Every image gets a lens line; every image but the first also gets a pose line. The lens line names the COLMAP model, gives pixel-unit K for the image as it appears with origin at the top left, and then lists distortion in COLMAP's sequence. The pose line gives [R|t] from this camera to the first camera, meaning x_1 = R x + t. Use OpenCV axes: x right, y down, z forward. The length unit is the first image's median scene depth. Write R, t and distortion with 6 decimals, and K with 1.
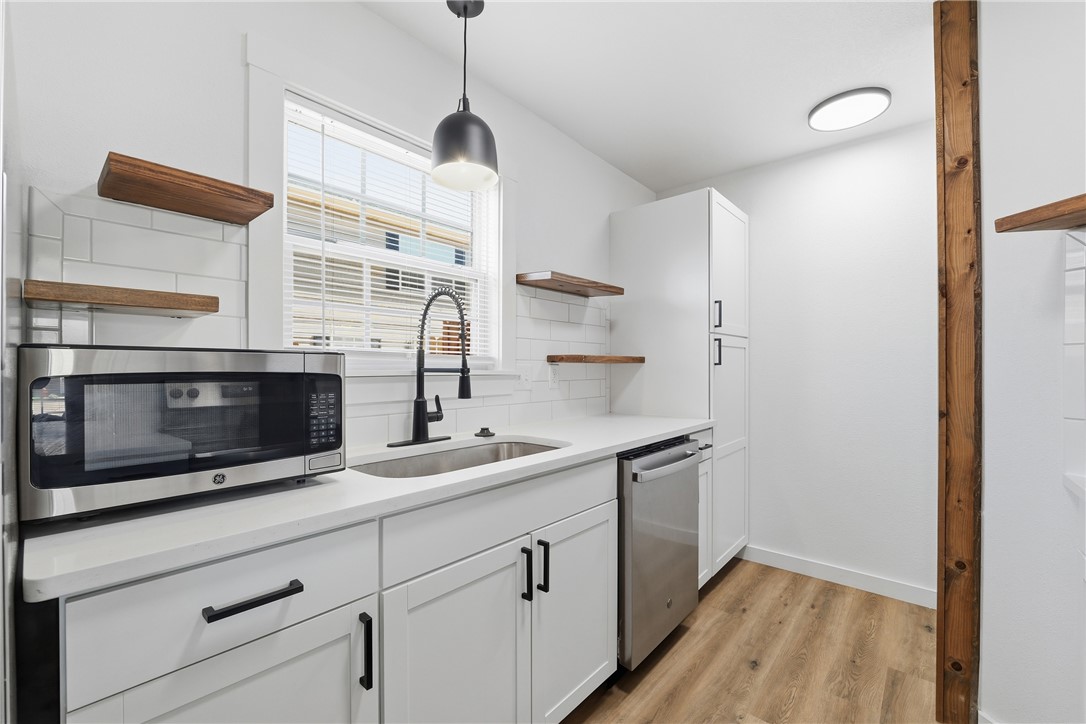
lens RADIAL K [[464.0, 0, 543.1], [0, 464.0, 366.8], [0, 0, 1]] dist [-0.002678, -0.000066]
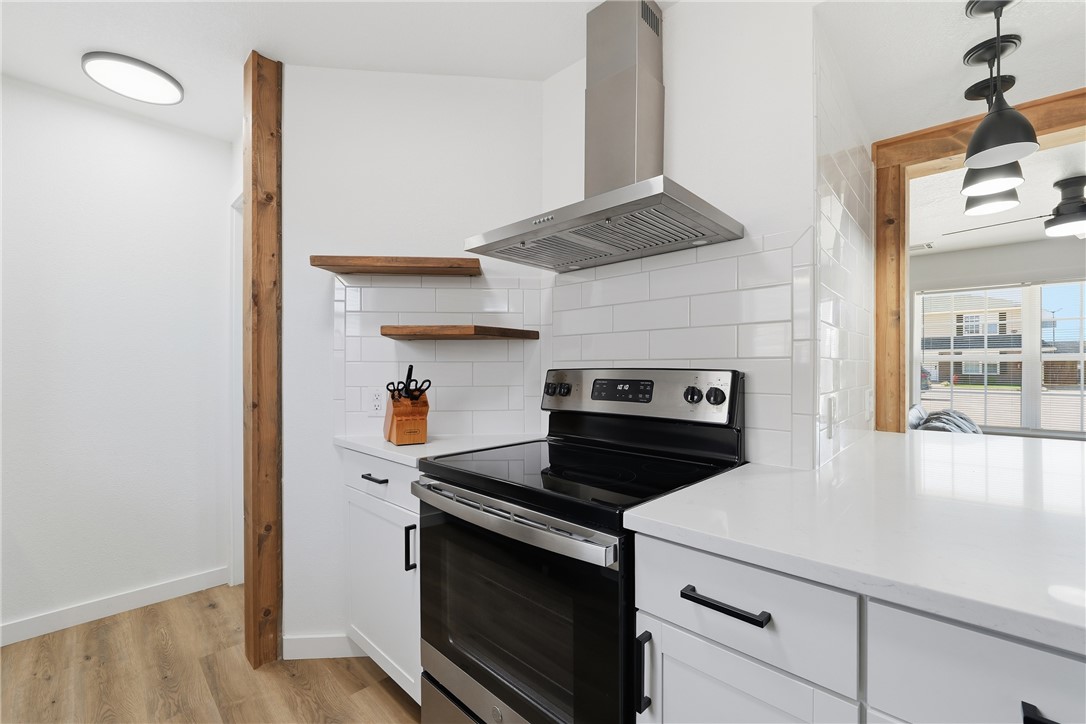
lens RADIAL K [[464.0, 0, 543.1], [0, 464.0, 366.8], [0, 0, 1]] dist [-0.002678, -0.000066]
pose [[0.037665, 0.002550, 0.999287, -0.261552], [0.000367, 0.999997, -0.002565, 0.007939], [-0.999290, 0.000464, 0.037664, 0.211578]]
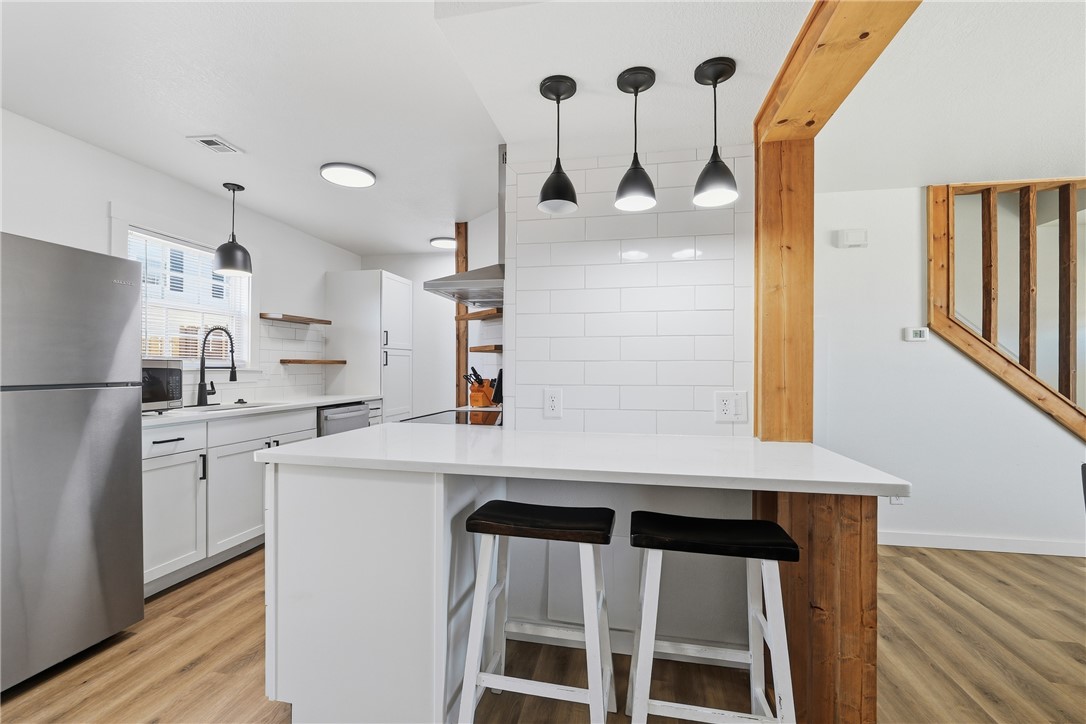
lens RADIAL K [[464.0, 0, 543.1], [0, 464.0, 366.8], [0, 0, 1]] dist [-0.002678, -0.000066]
pose [[0.870572, 0.001741, 0.492039, 0.016169], [-0.001795, 0.999998, -0.000362, 0.001864], [-0.492039, -0.000568, 0.870573, -1.357231]]
